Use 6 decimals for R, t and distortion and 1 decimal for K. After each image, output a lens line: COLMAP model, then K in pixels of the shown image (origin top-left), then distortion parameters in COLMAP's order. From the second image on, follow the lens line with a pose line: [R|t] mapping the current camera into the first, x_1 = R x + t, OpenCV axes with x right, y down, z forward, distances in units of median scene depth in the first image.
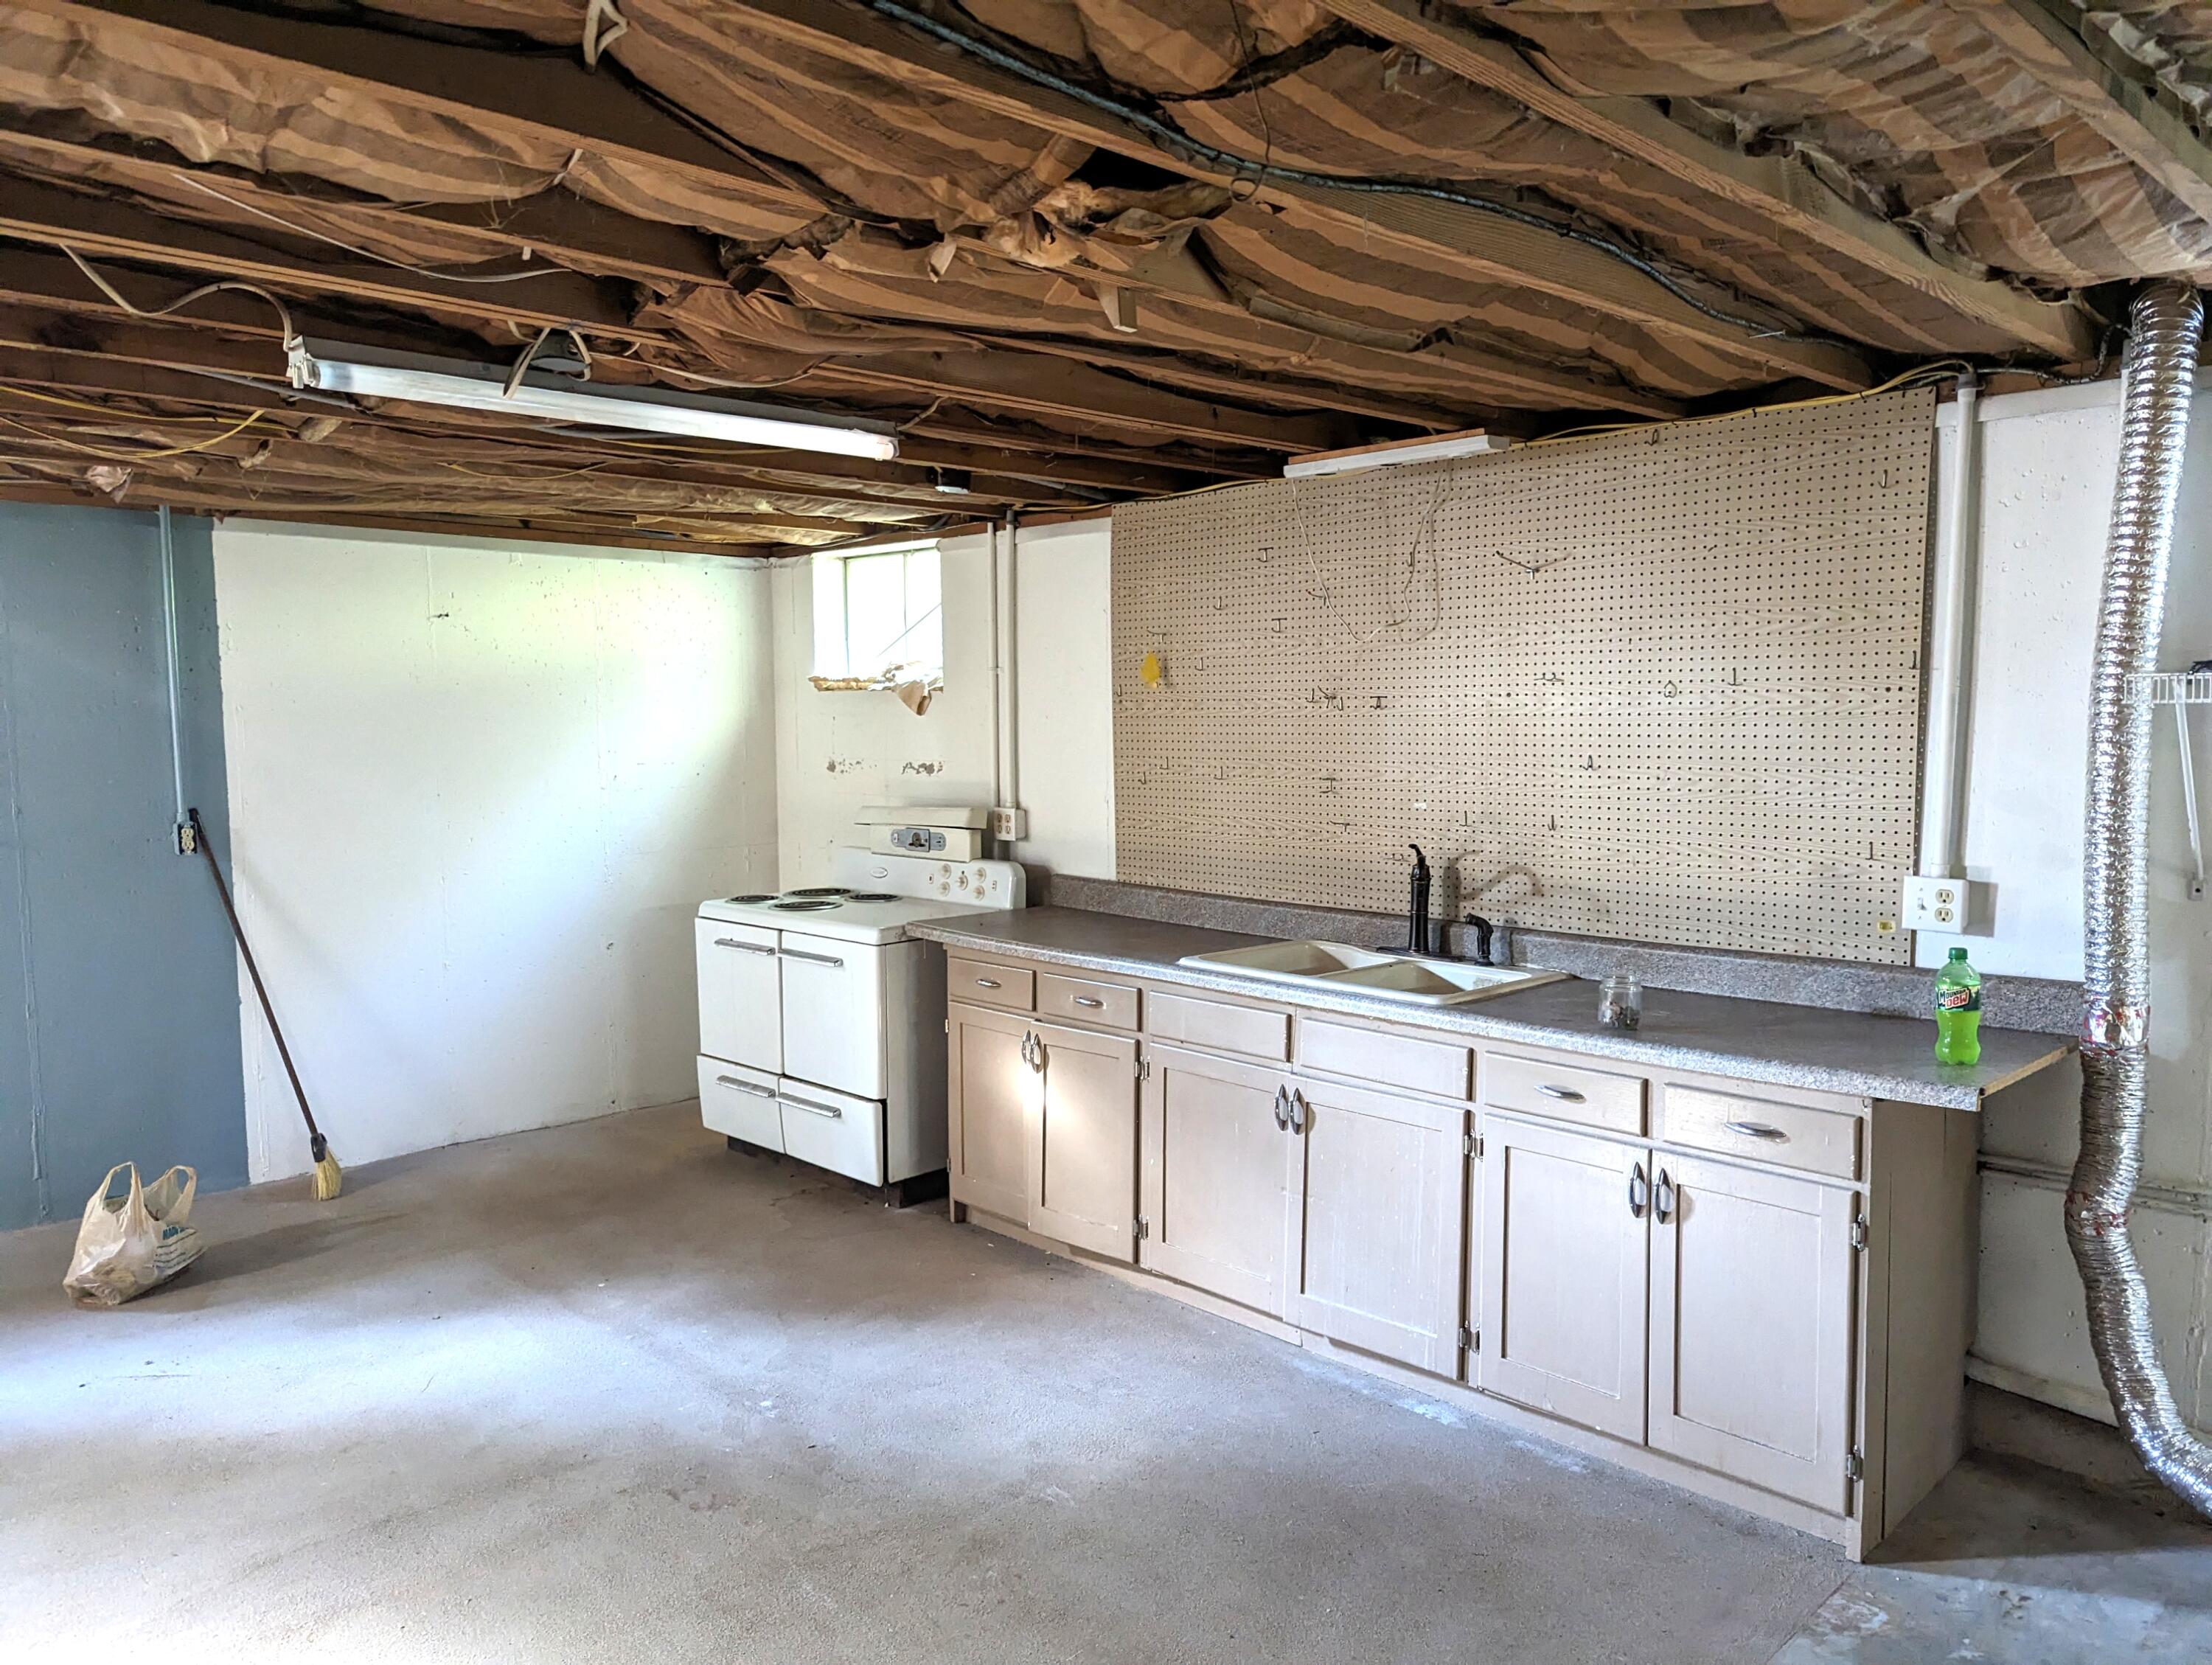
lens RADIAL K [[1487.3, 0, 1106.0], [0, 1487.3, 832.5], [0, 0, 1]] dist [0.031698, -0.054286]
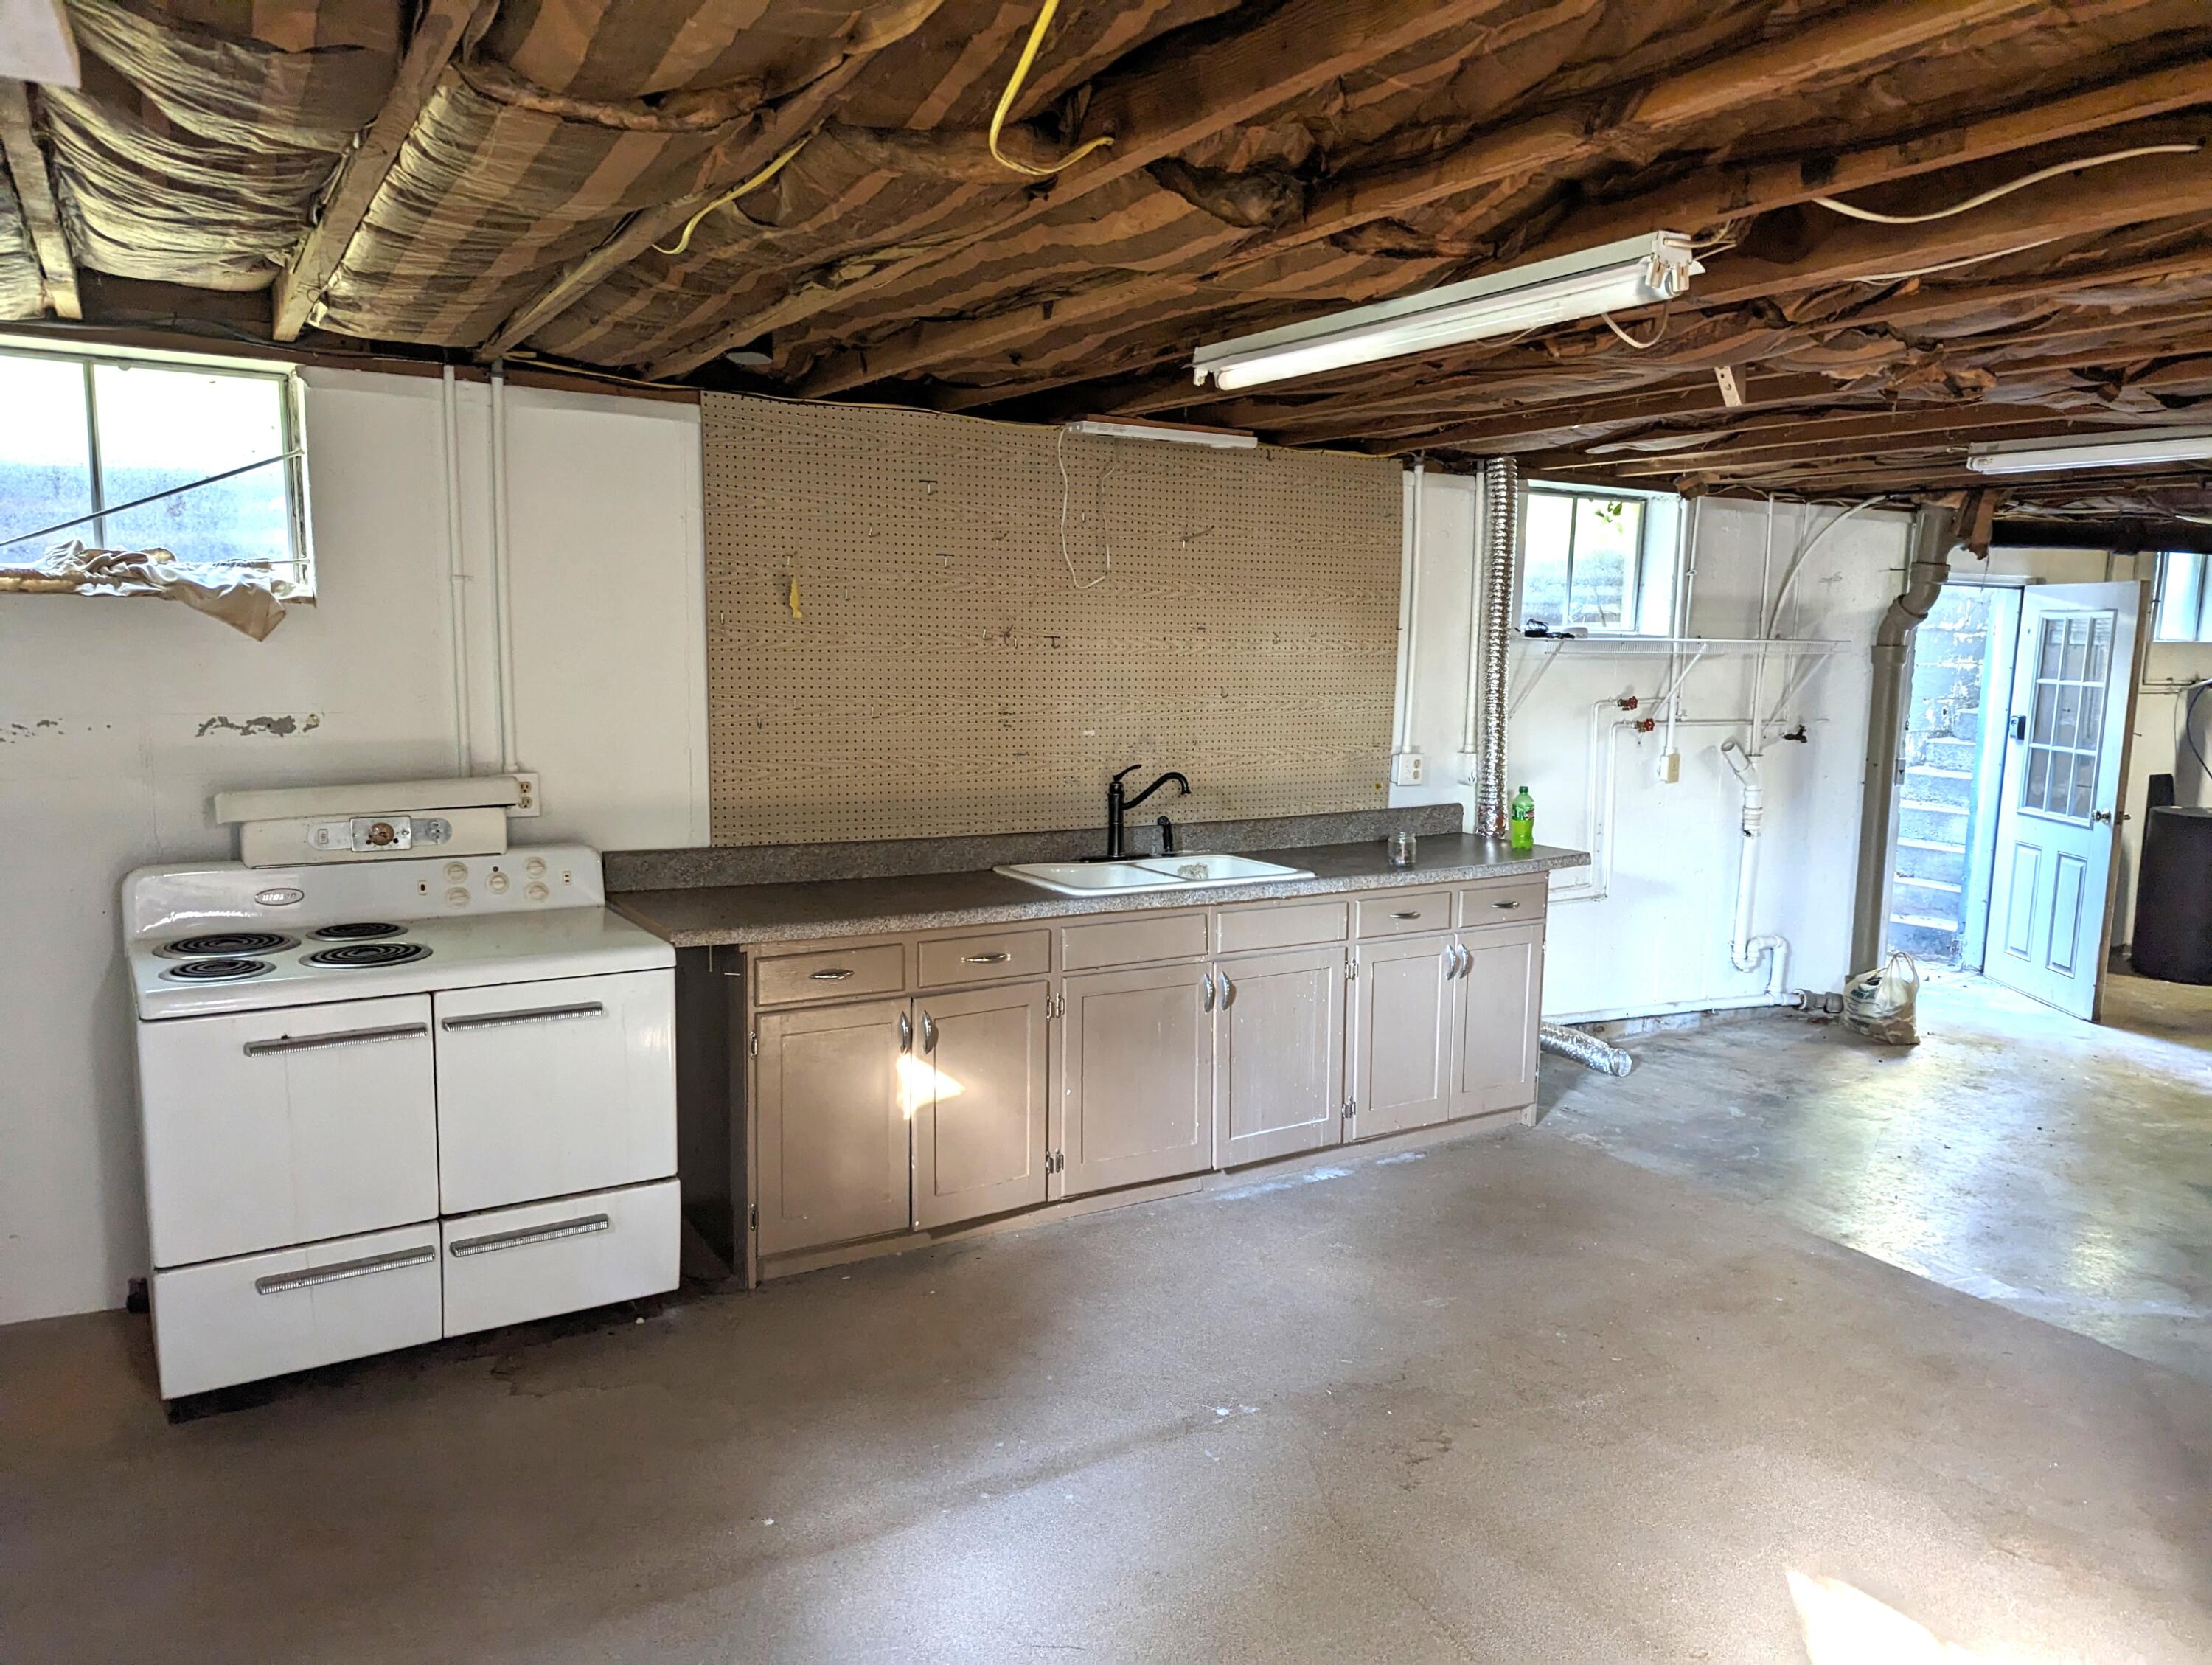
lens RADIAL K [[1565.1, 0, 1114.3], [0, 1565.1, 837.2], [0, 0, 1]] dist [0.067576, -0.061742]
pose [[0.238236, -0.120236, 0.963736, -0.976652], [0.054276, 0.992405, 0.110396, -0.071341], [-0.969689, 0.026007, 0.242953, 0.695207]]
